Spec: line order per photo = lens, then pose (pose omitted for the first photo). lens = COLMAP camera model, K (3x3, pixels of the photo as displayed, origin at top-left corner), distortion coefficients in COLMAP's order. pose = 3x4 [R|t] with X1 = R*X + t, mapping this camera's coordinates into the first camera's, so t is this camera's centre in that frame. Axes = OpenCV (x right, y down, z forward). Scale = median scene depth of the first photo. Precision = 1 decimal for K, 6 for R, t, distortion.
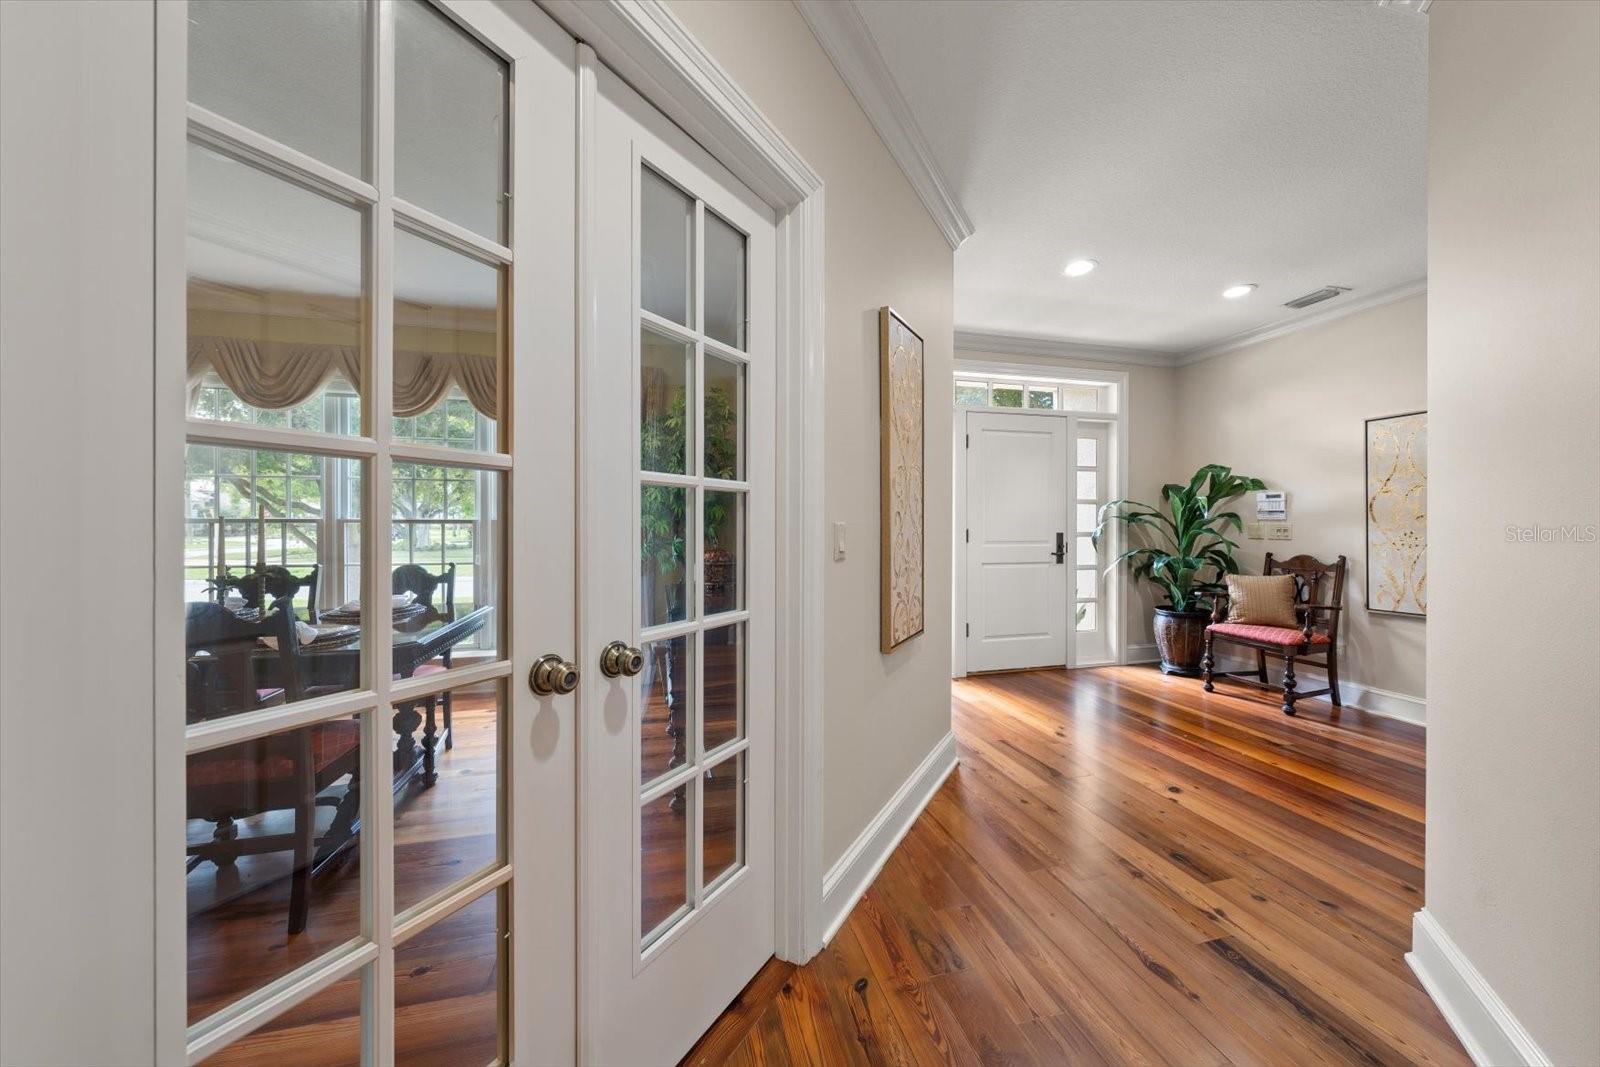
lens RADIAL K [[553.5, 0, 796.7], [0, 553.5, 530.4], [0, 0, 1]] dist [-0.009374, -0.000111]
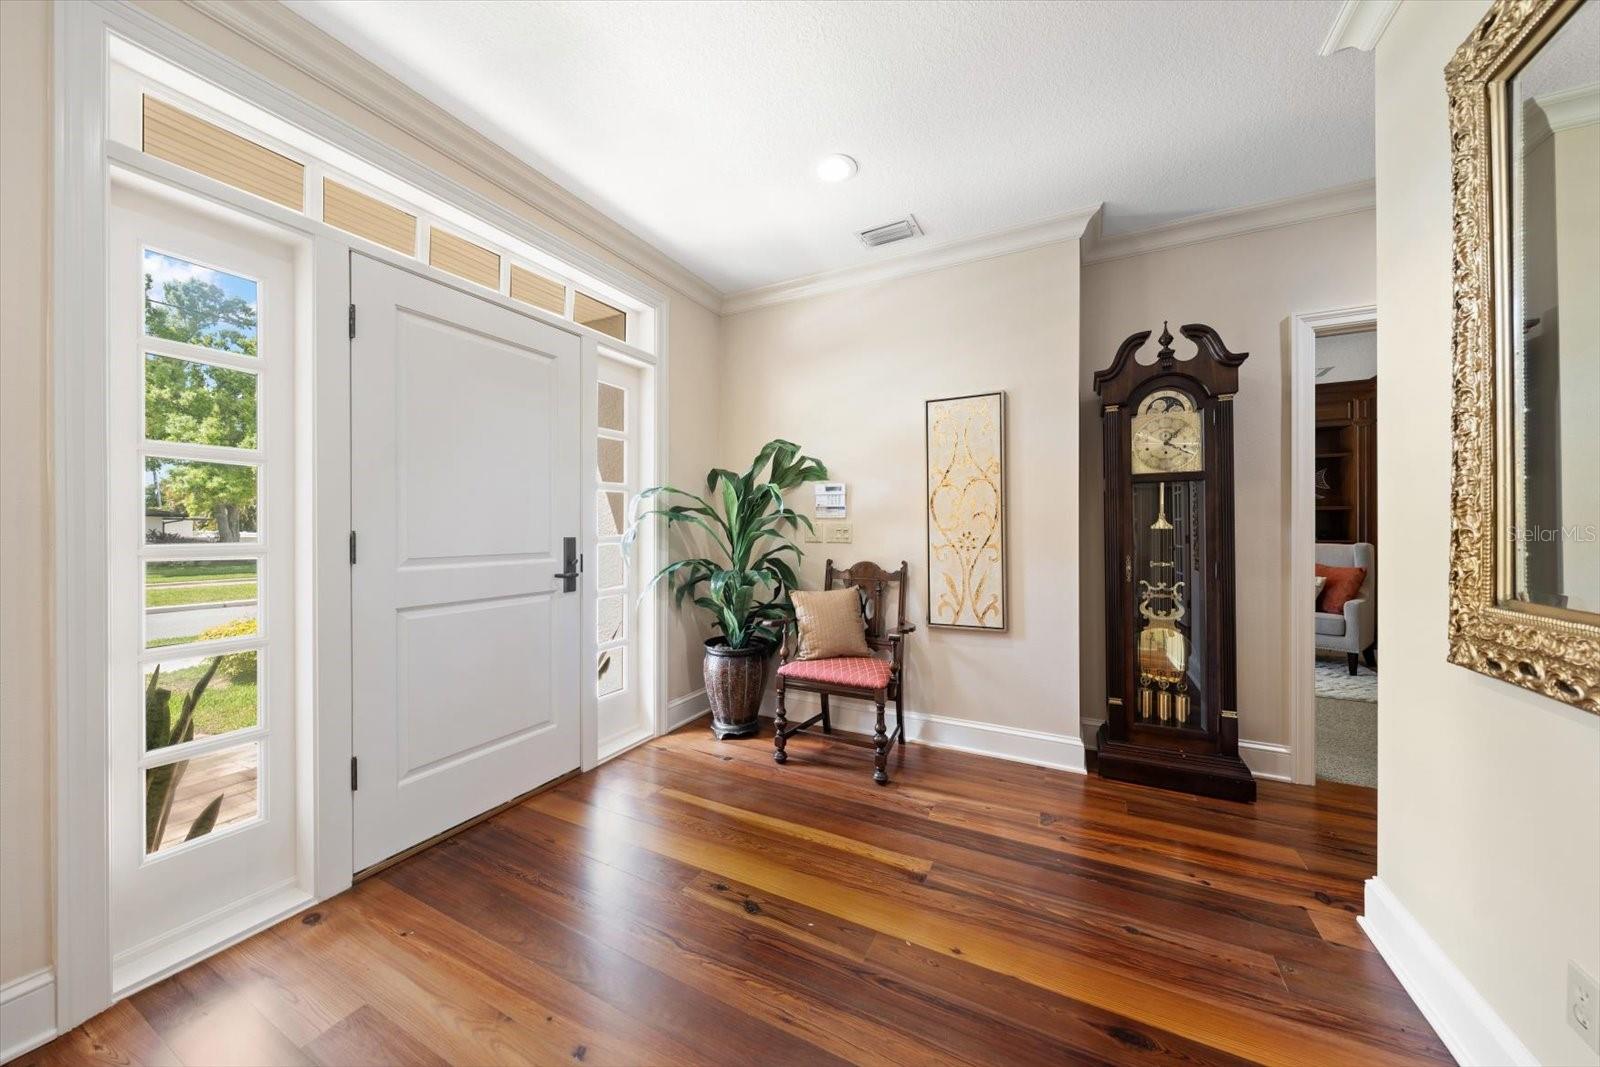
lens RADIAL K [[553.5, 0, 801.0], [0, 553.5, 530.5], [0, 0, 1]] dist [-0.009374, -0.000111]
pose [[0.663688, -0.001038, 0.748009, 0.225258], [0.006845, 0.999966, -0.004686, 0.001814], [-0.747978, 0.008230, 0.663672, 0.478537]]
